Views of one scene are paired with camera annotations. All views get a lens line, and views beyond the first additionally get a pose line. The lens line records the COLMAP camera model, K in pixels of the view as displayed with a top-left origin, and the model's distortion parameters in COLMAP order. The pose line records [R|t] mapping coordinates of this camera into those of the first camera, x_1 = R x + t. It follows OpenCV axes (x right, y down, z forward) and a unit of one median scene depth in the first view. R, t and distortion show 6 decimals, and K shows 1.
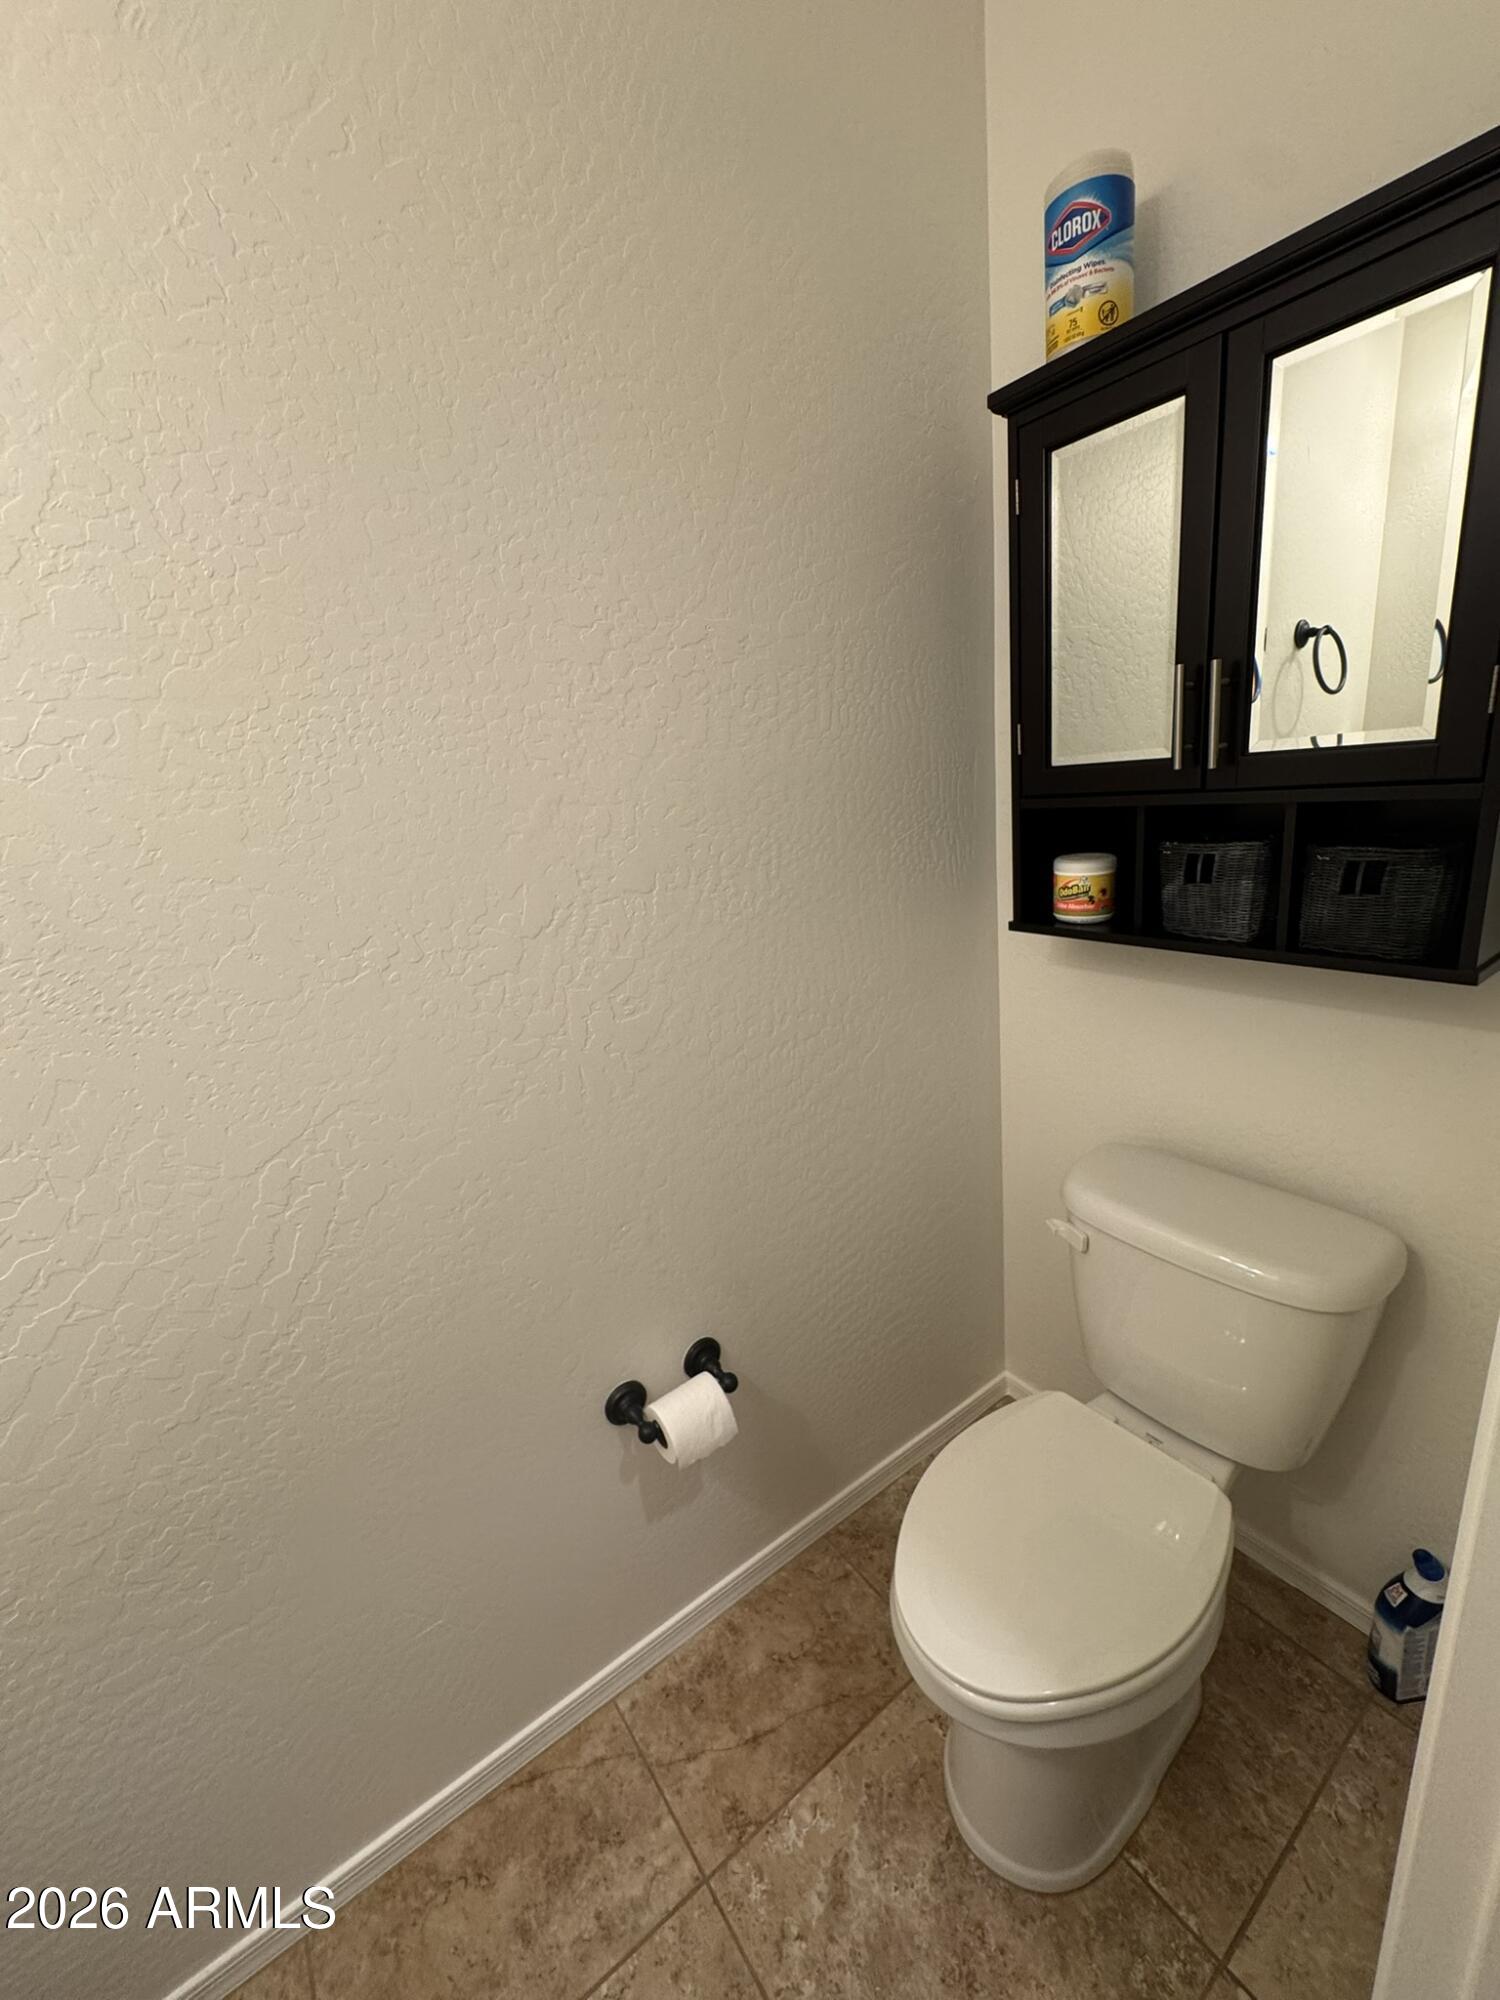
lens RADIAL K [[800.0, 0, 753.0], [0, 800.0, 997.1], [0, 0, 1]] dist [-0.003538, 0.000174]
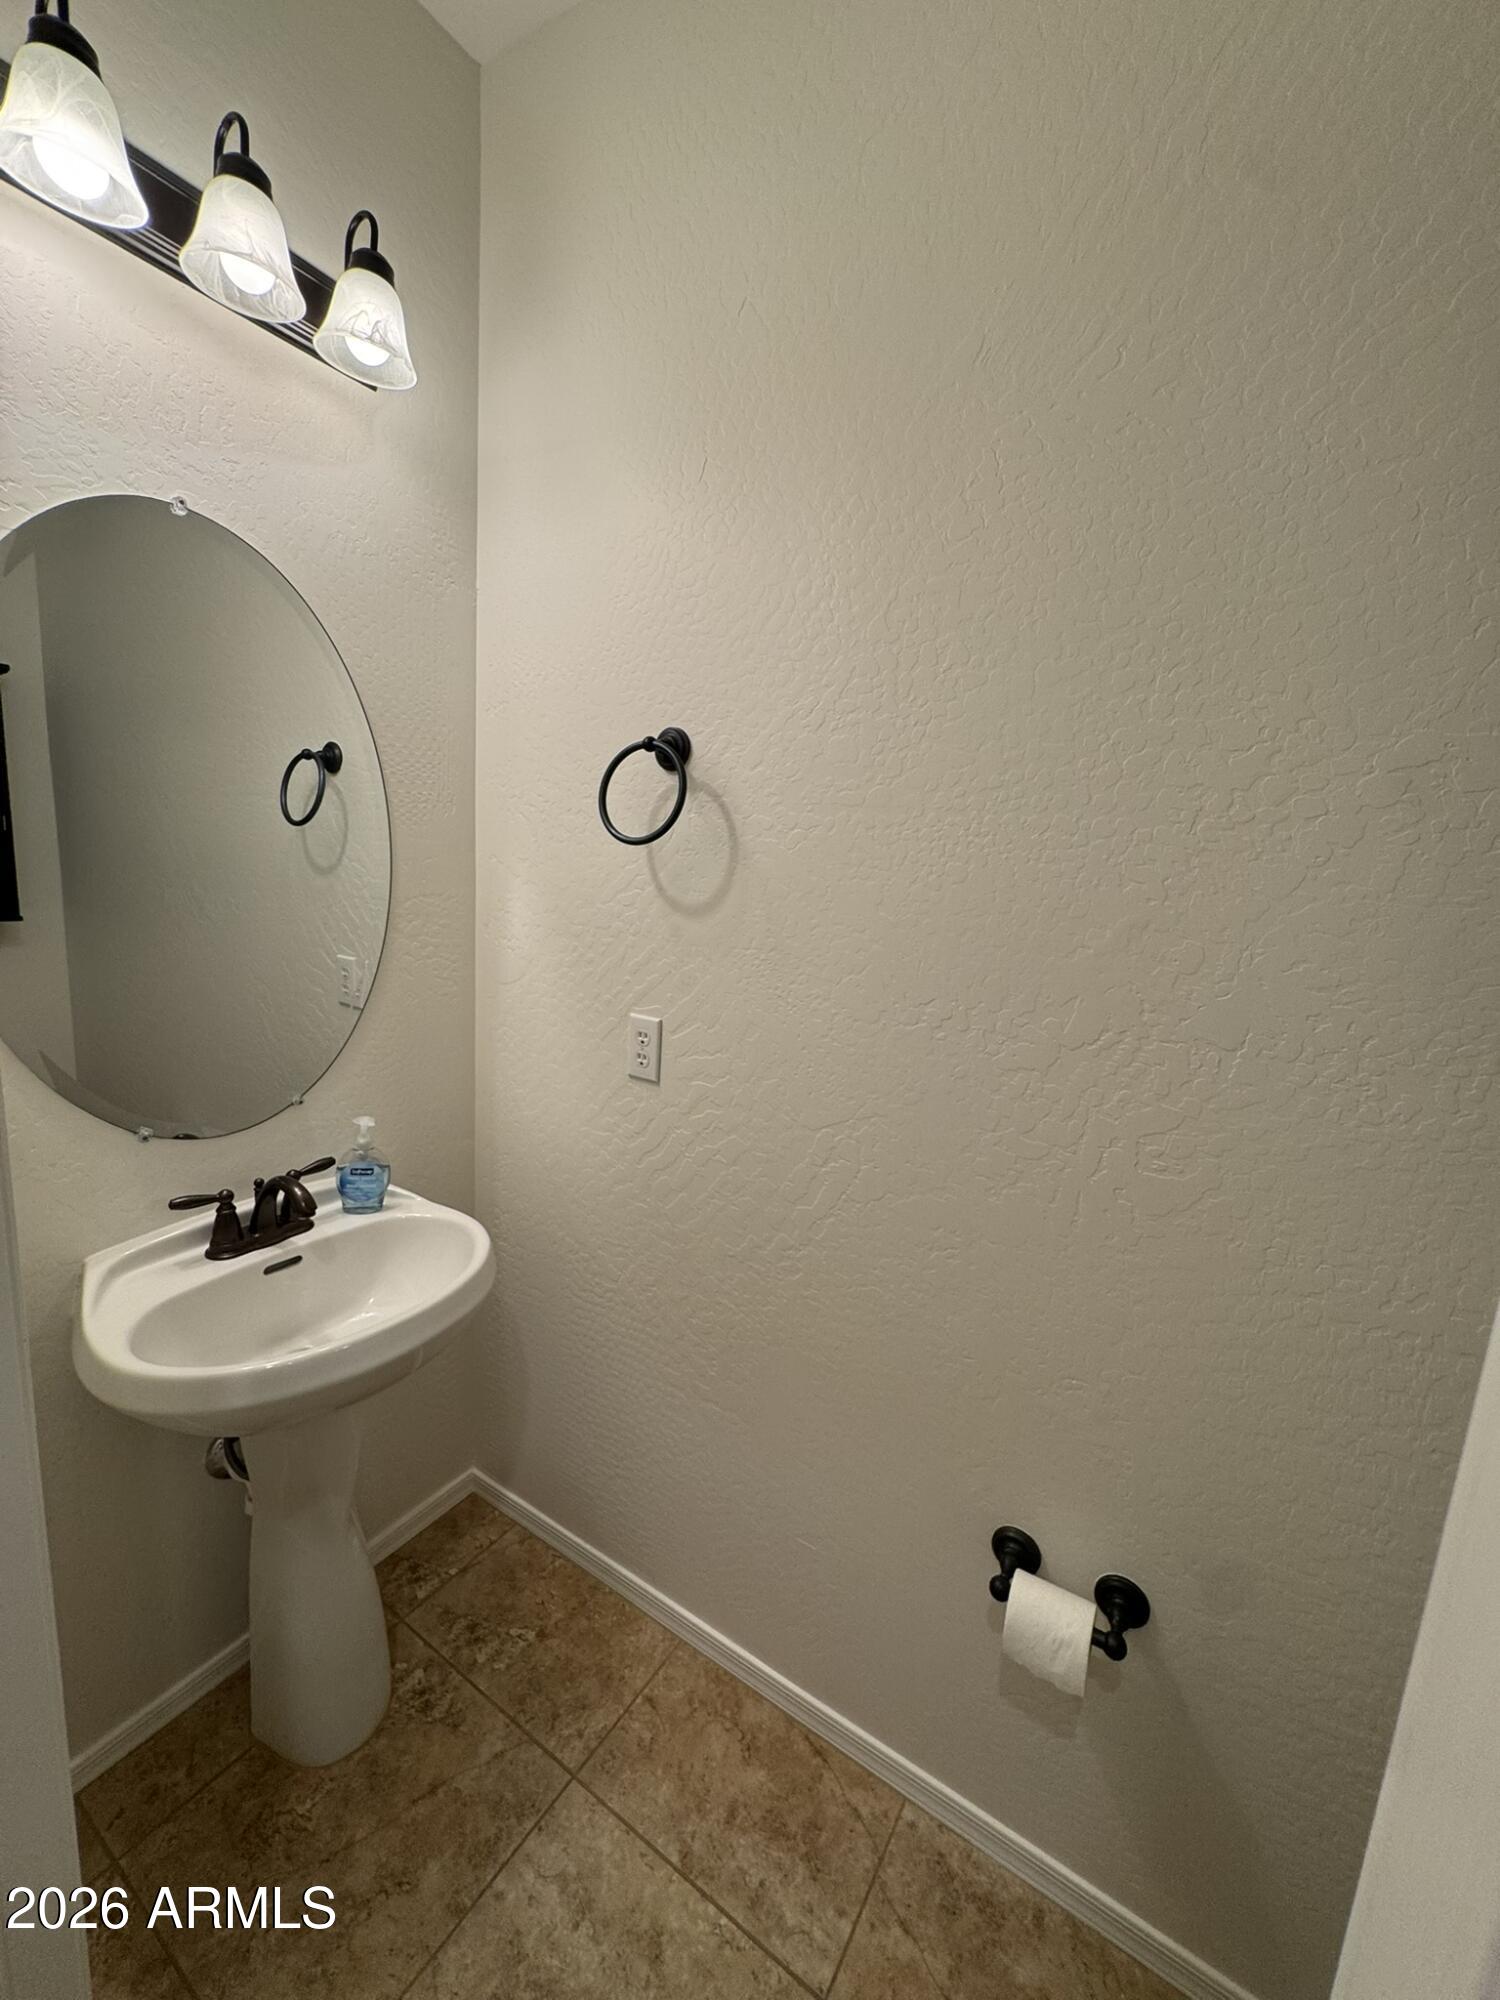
lens RADIAL K [[800.0, 0, 753.0], [0, 800.0, 997.1], [0, 0, 1]] dist [-0.003538, 0.000174]
pose [[0.366731, 0.274900, -0.888785, 0.427507], [-0.347542, 0.926663, 0.143212, -0.131558], [0.862974, 0.256369, 0.435375, 0.188333]]
